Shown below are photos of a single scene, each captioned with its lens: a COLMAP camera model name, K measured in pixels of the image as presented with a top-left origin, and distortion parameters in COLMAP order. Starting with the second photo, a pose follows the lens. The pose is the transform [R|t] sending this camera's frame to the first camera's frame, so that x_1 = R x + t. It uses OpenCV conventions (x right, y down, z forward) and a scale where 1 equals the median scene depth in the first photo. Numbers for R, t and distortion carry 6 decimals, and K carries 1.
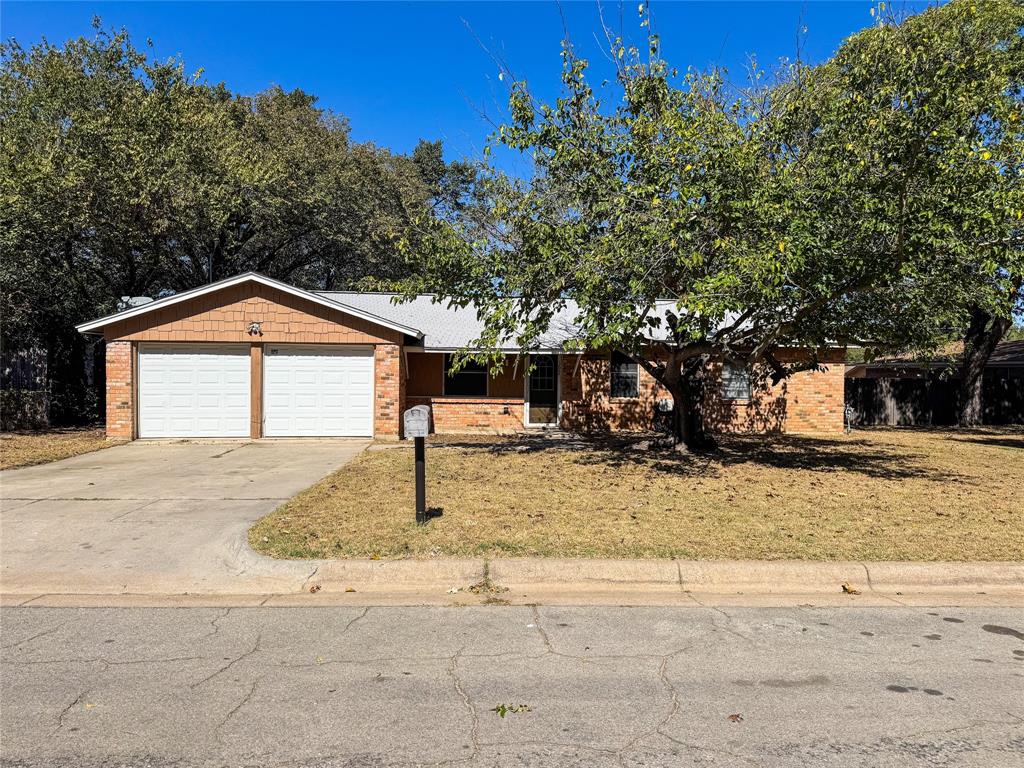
lens RADIAL K [[723.9, 0, 512.0], [0, 723.9, 381.6], [0, 0, 1]] dist [0.048741, -0.005801]
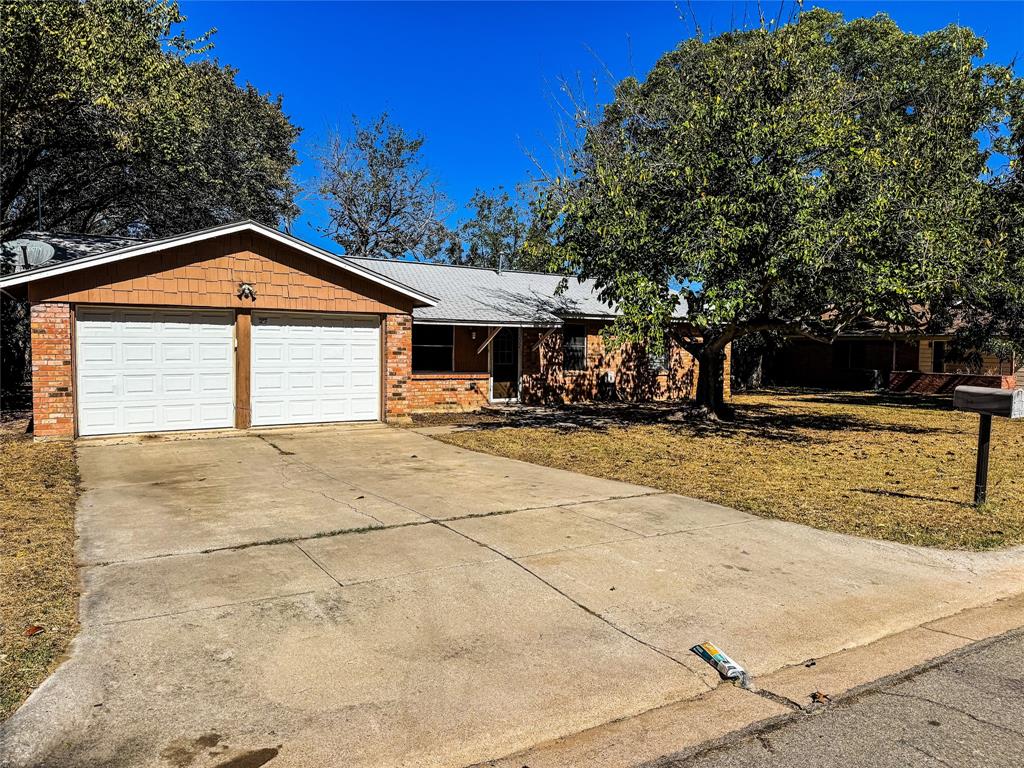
lens RADIAL K [[723.9, 0, 513.5], [0, 723.9, 383.6], [0, 0, 1]] dist [0.048741, -0.005801]
pose [[0.892308, -0.023370, 0.450821, -0.444926], [0.003924, 0.999023, 0.044021, -0.005879], [-0.451409, -0.037512, 0.891528, 0.151709]]
